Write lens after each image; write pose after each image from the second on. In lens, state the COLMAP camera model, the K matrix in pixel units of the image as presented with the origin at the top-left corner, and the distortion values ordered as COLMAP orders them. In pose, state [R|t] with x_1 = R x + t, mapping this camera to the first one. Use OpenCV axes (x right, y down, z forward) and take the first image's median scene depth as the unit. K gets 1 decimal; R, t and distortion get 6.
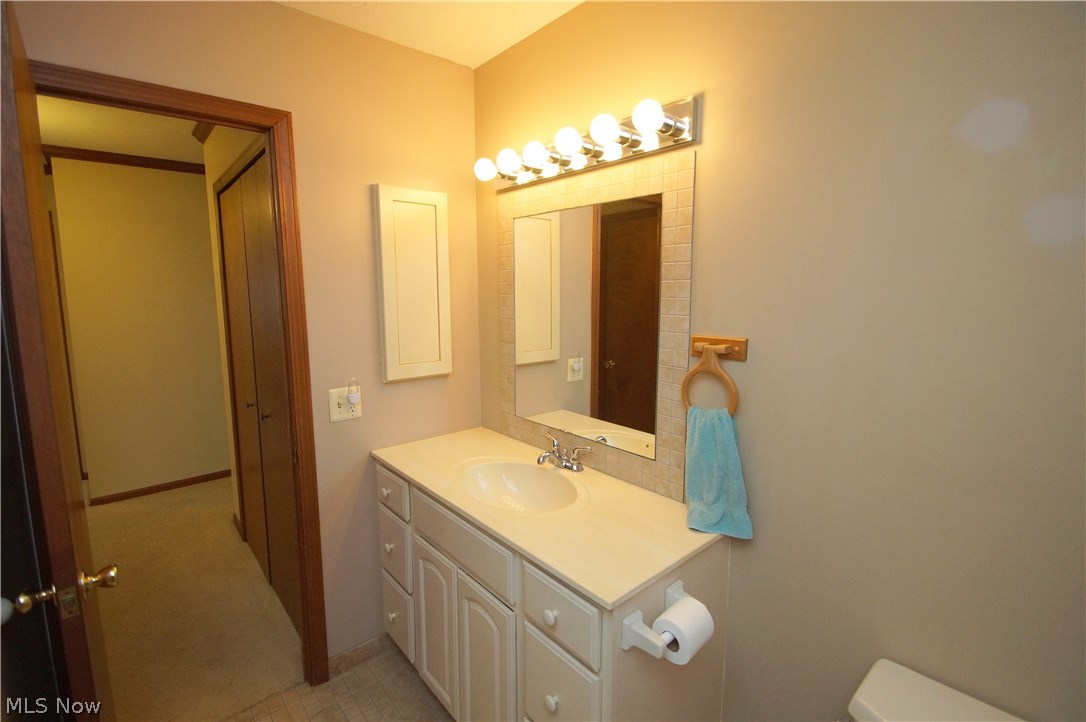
lens RADIAL K [[491.8, 0, 541.3], [0, 491.8, 349.2], [0, 0, 1]] dist [0.011006, -0.017468]
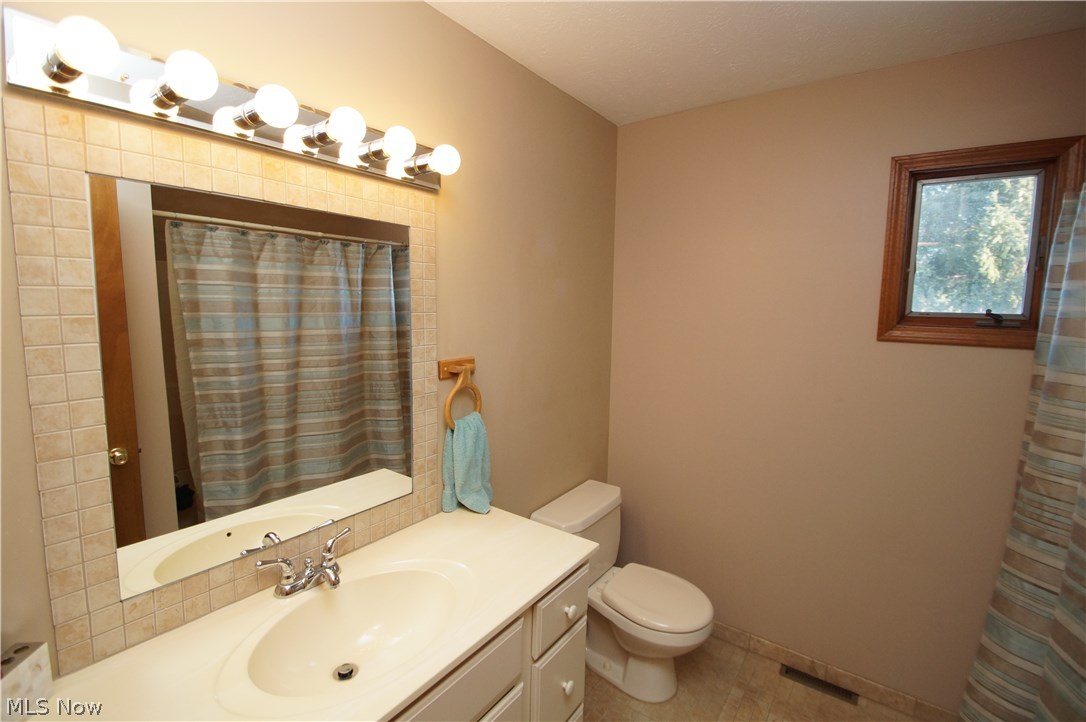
lens RADIAL K [[491.8, 0, 541.3], [0, 491.8, 349.2], [0, 0, 1]] dist [0.011006, -0.017468]
pose [[-0.227523, -0.103980, 0.968205, -0.797584], [0.095452, 0.987113, 0.128441, -0.170711], [-0.969083, 0.121640, -0.214666, 0.971062]]
